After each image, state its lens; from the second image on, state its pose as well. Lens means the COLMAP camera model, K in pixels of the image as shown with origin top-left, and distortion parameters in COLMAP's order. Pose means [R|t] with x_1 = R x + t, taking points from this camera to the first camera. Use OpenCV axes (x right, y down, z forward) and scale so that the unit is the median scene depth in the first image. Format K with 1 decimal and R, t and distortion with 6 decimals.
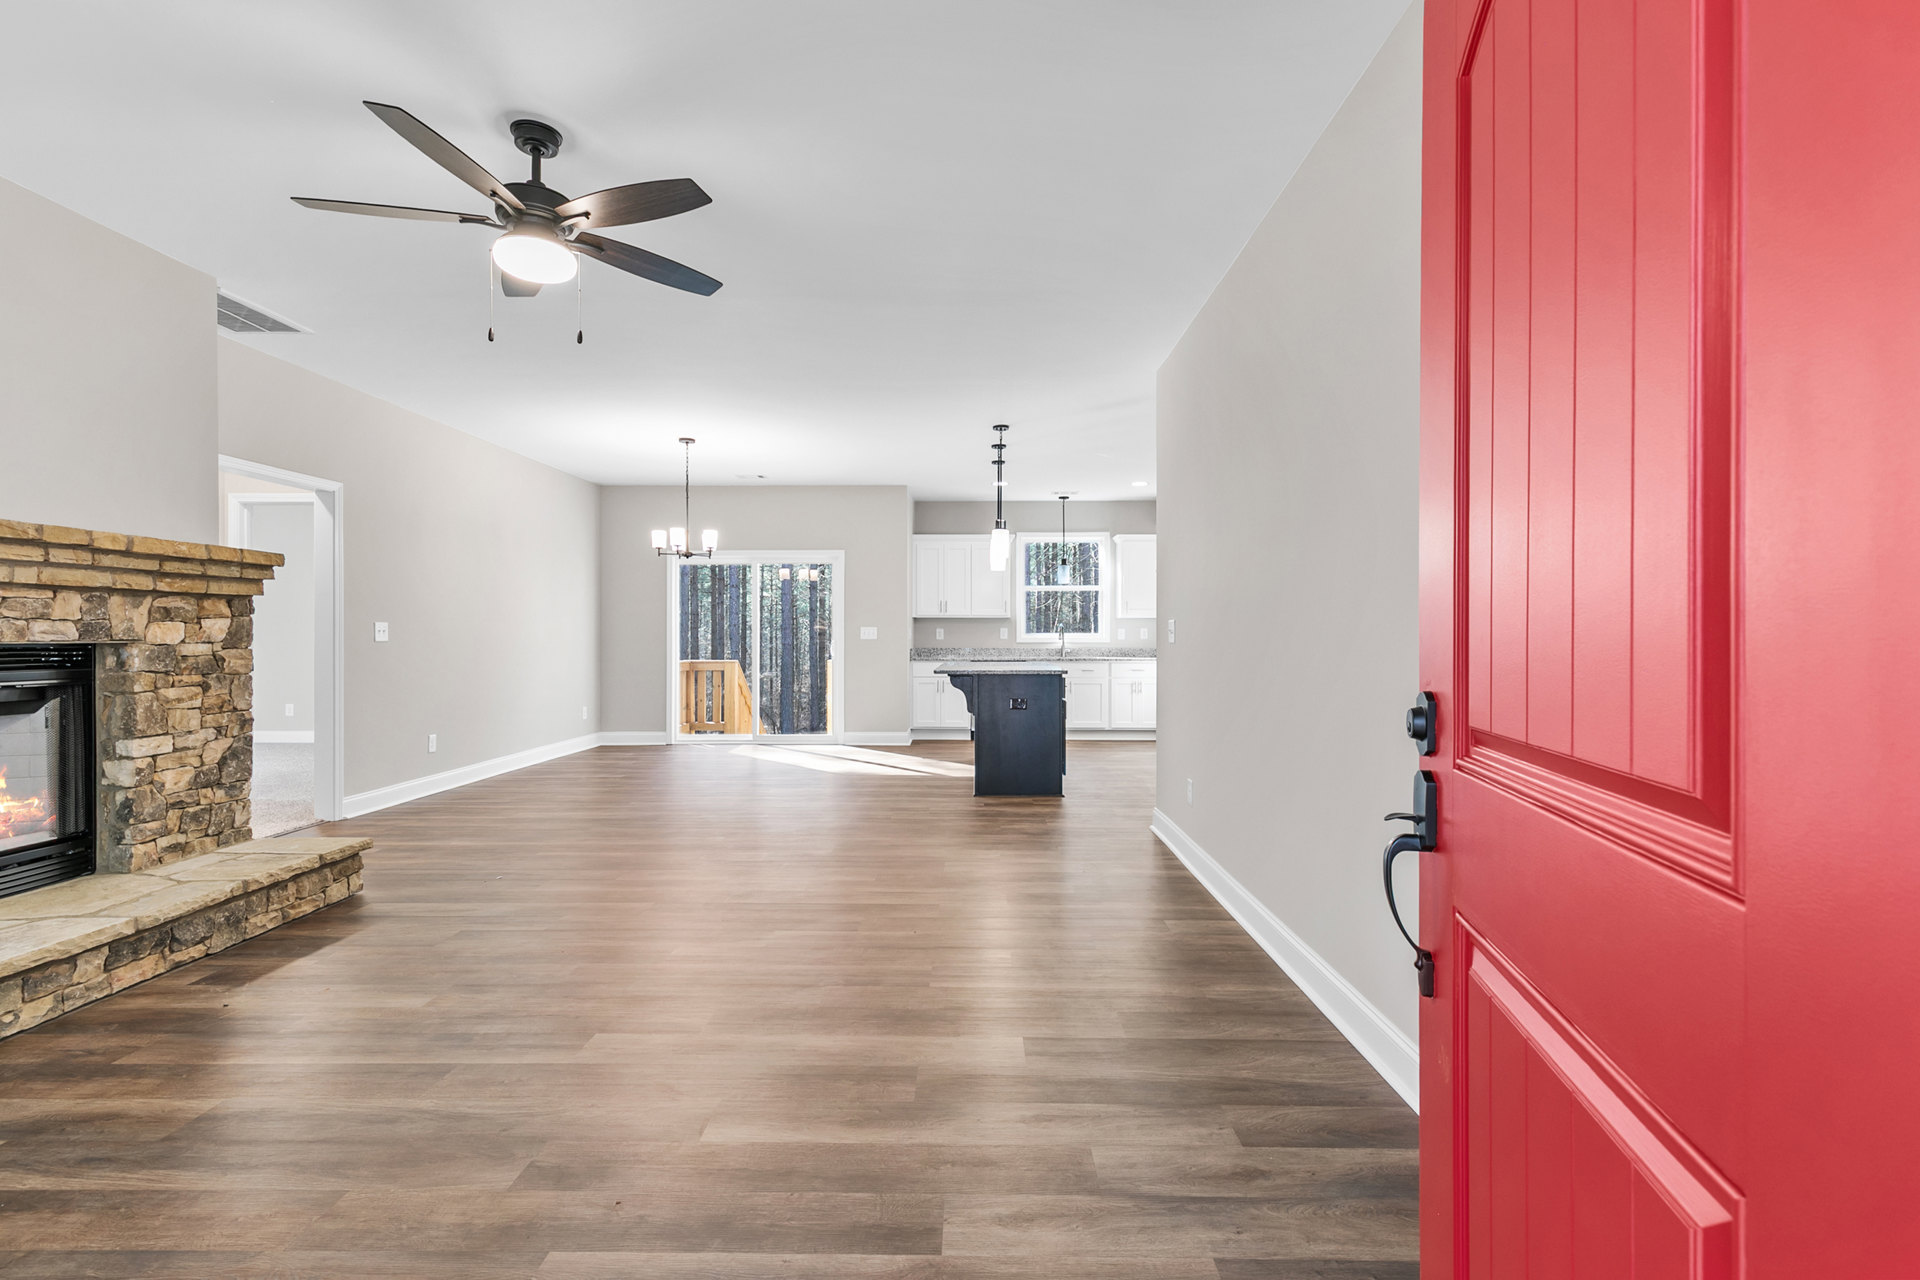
lens RADIAL K [[865.6, 0, 962.1], [0, 865.6, 637.8], [0, 0, 1]] dist [0.011595, -0.000493]
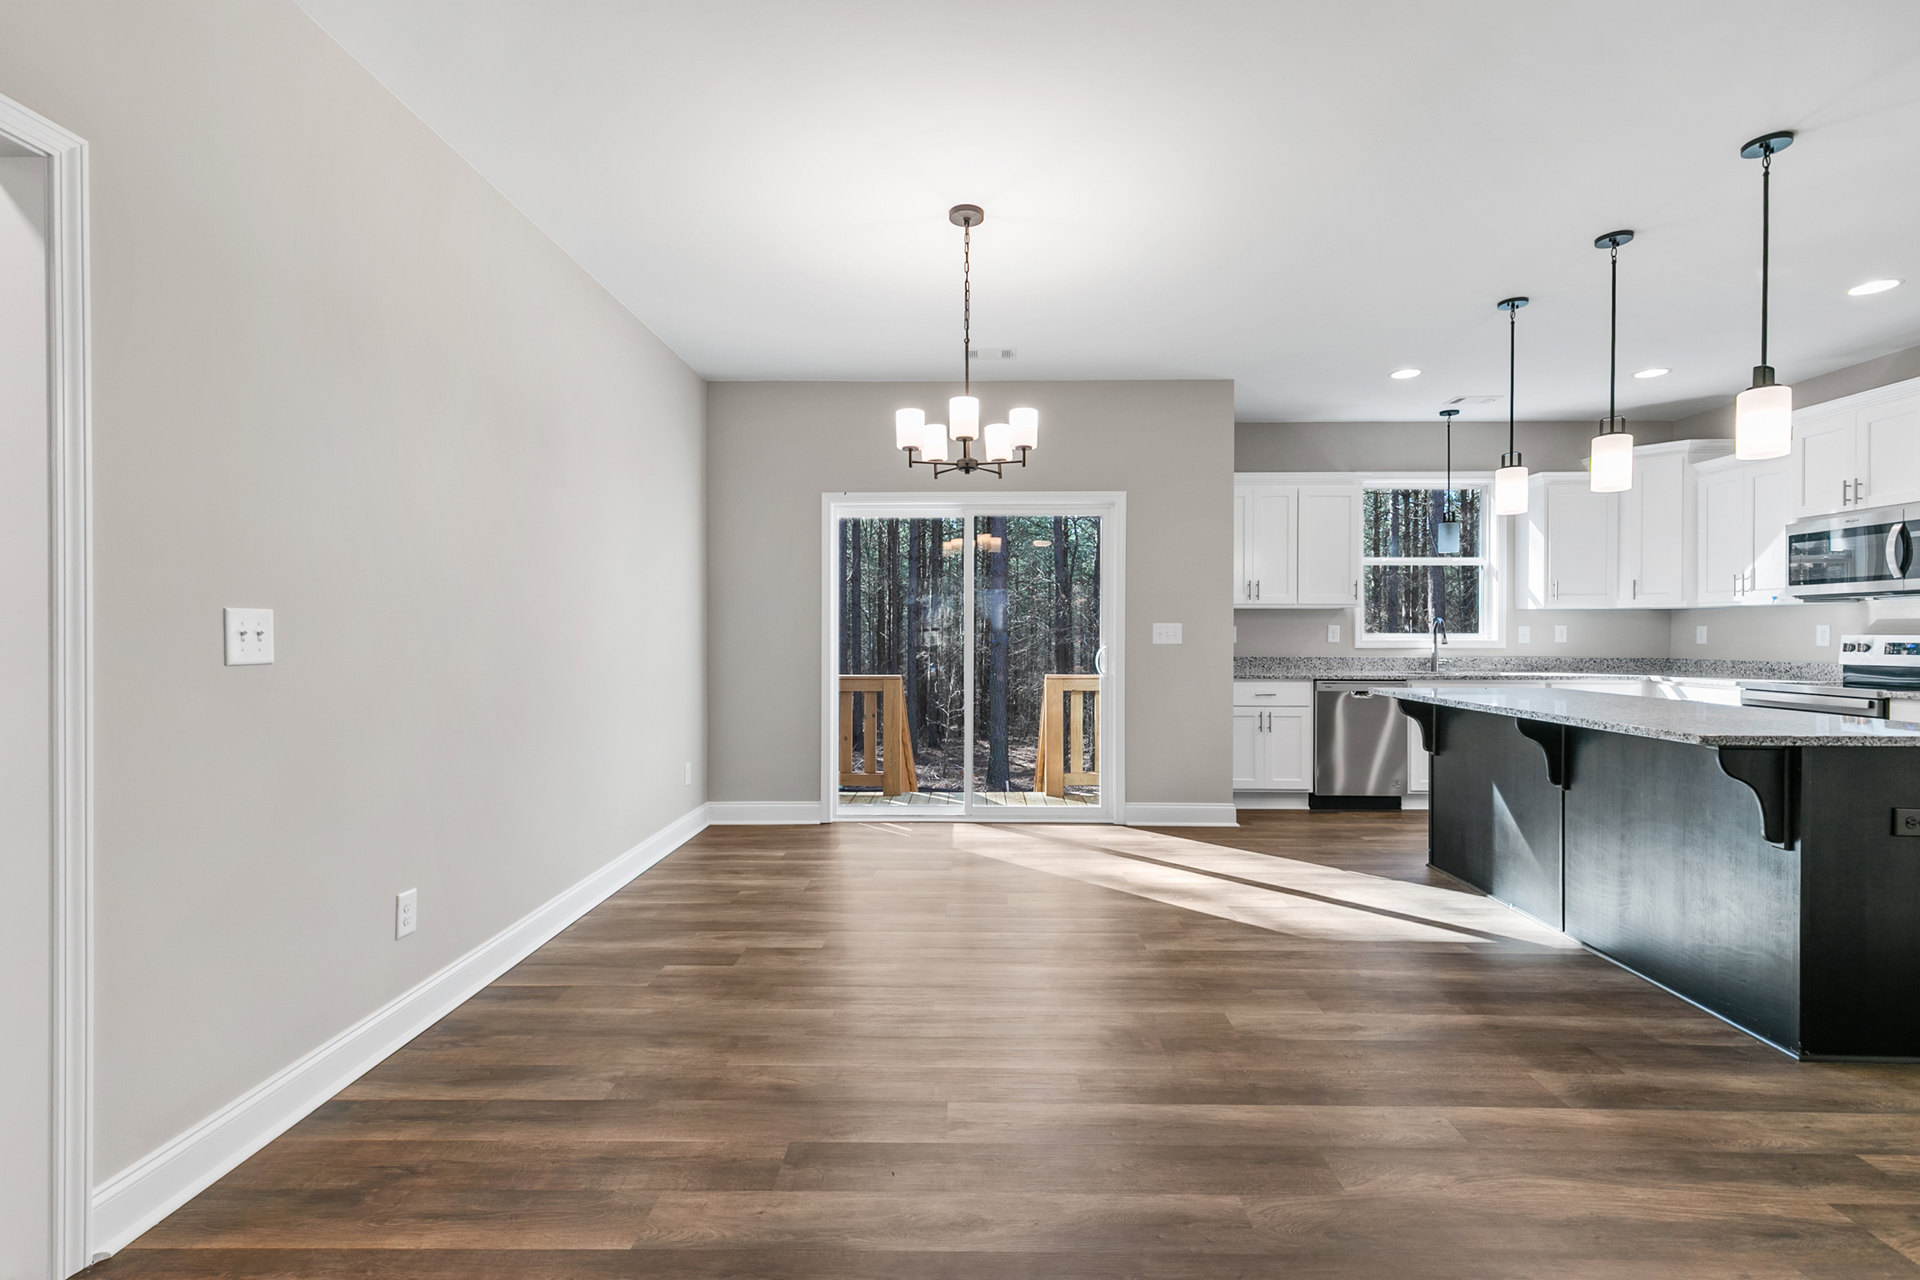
lens RADIAL K [[857.3, 0, 959.0], [0, 857.3, 637.0], [0, 0, 1]] dist [0.002680, -0.001213]
pose [[0.999993, 0.000067, -0.003830, -0.622649], [-0.000055, 0.999995, 0.003196, -0.012448], [0.003830, -0.003196, 0.999988, 1.068038]]
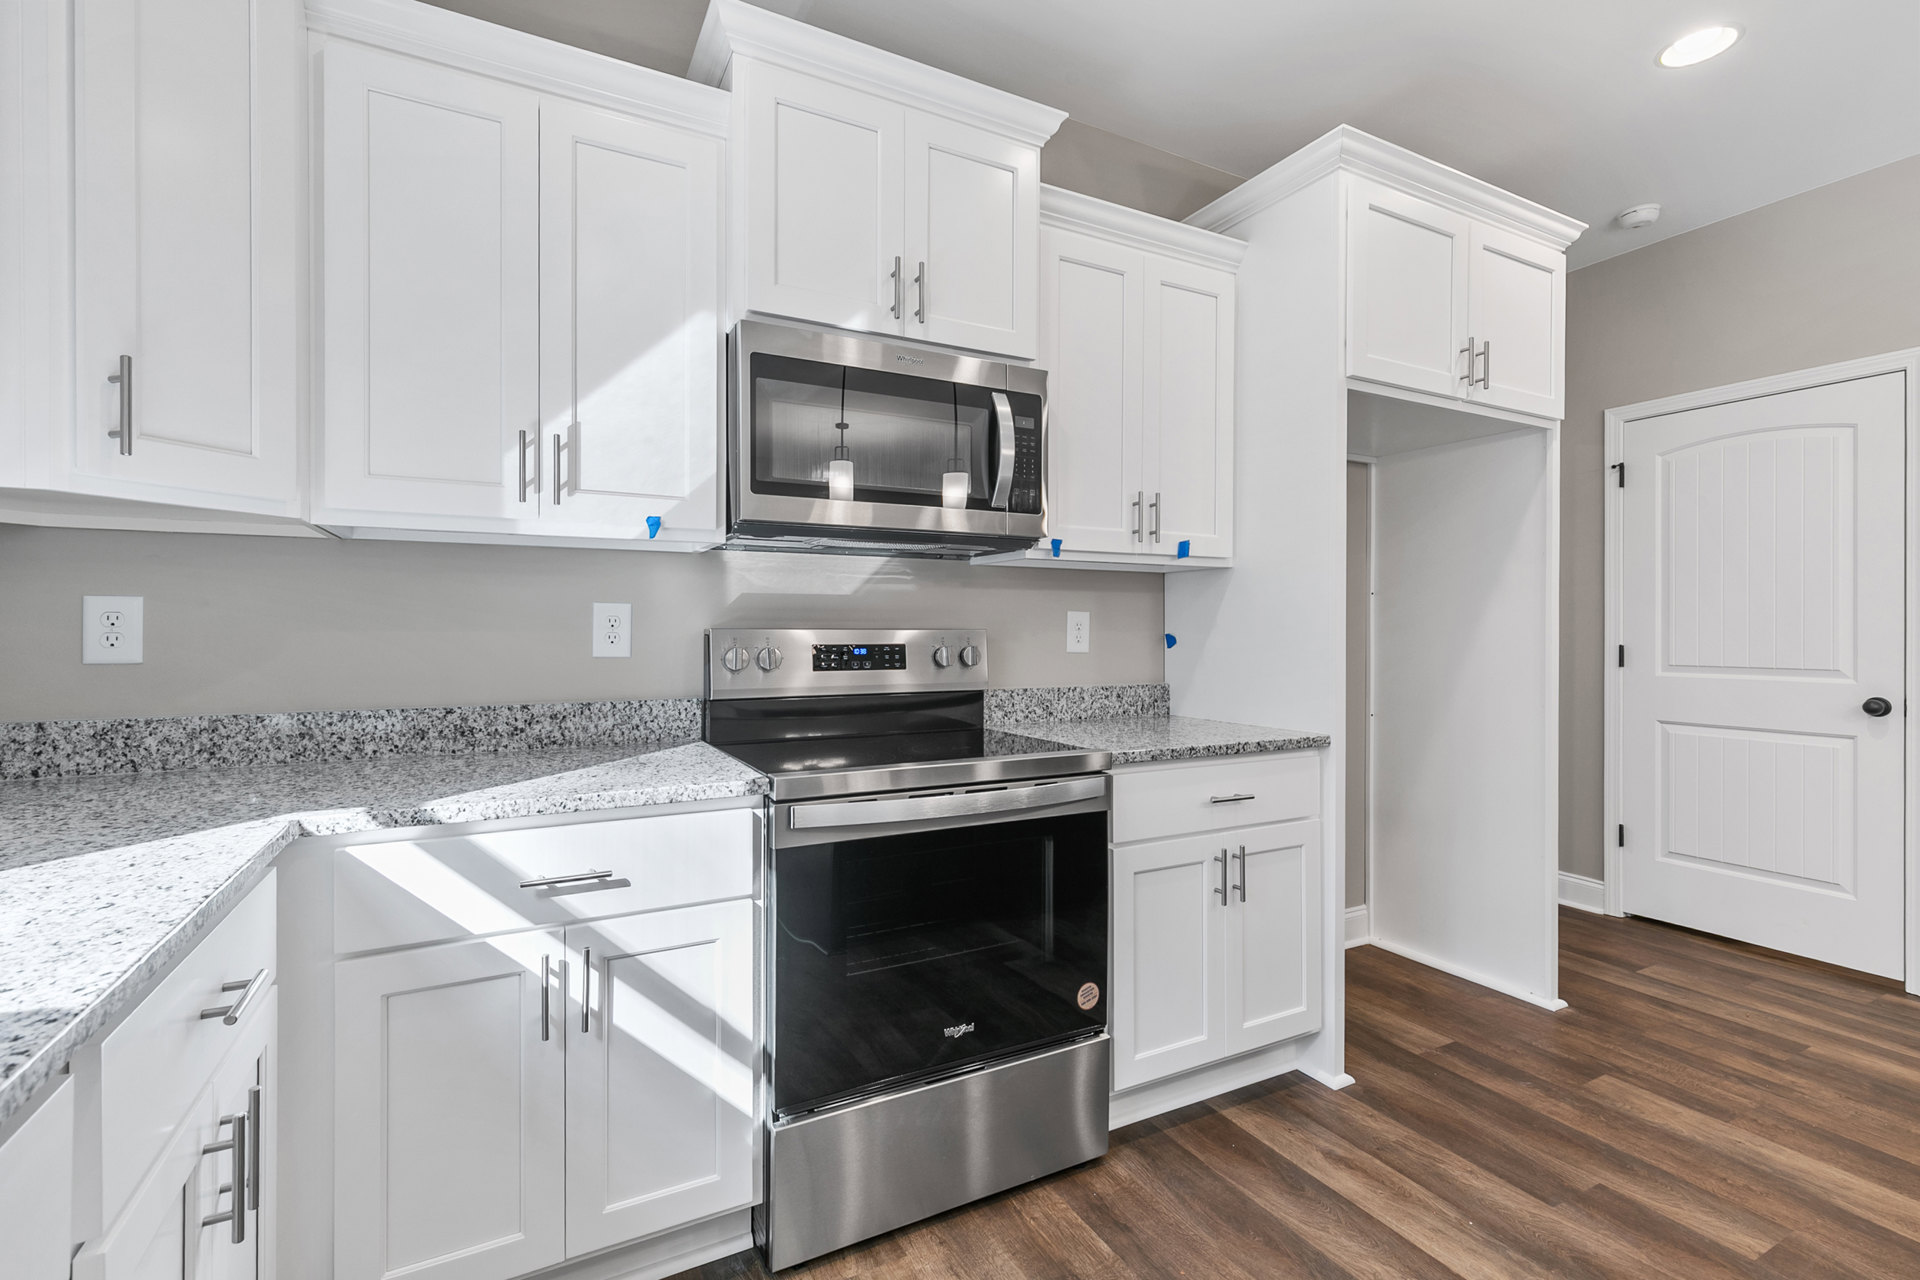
lens RADIAL K [[866.6, 0, 982.4], [0, 866.6, 629.8], [0, 0, 1]] dist [0.002272, -0.000156]
pose [[-0.484210, -0.001624, 0.874950, 0.192322], [-0.000404, 0.999999, 0.001632, -0.011805], [-0.874952, 0.000437, -0.484210, 2.561000]]
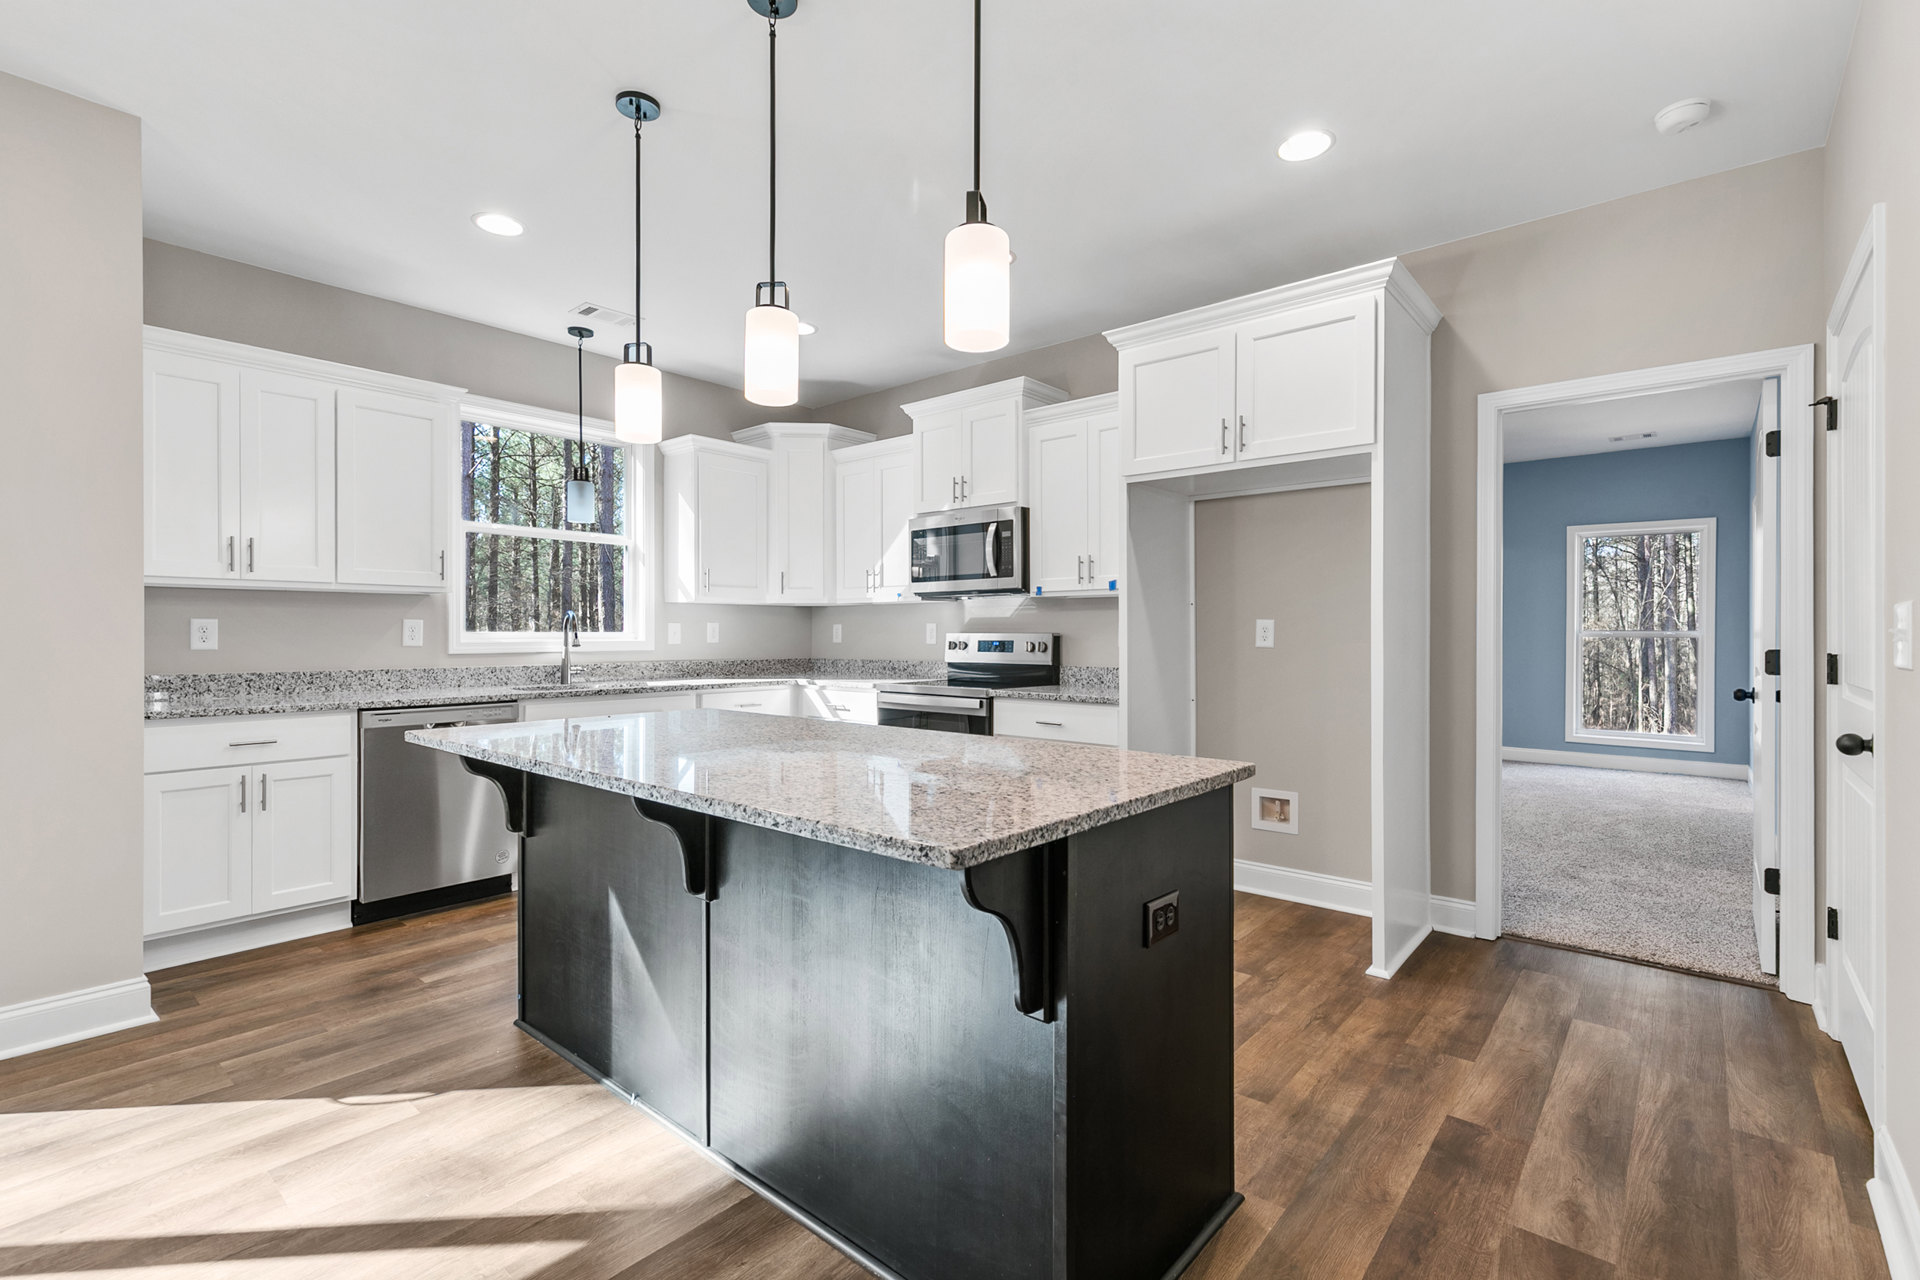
lens RADIAL K [[864.6, 0, 958.5], [0, 864.6, 634.0], [0, 0, 1]] dist [0.010018, -0.000558]
pose [[0.637992, -0.001799, 0.770041, -0.288503], [0.002264, 0.999997, 0.000460, -0.010695], [-0.770040, 0.001450, 0.637994, 1.532818]]
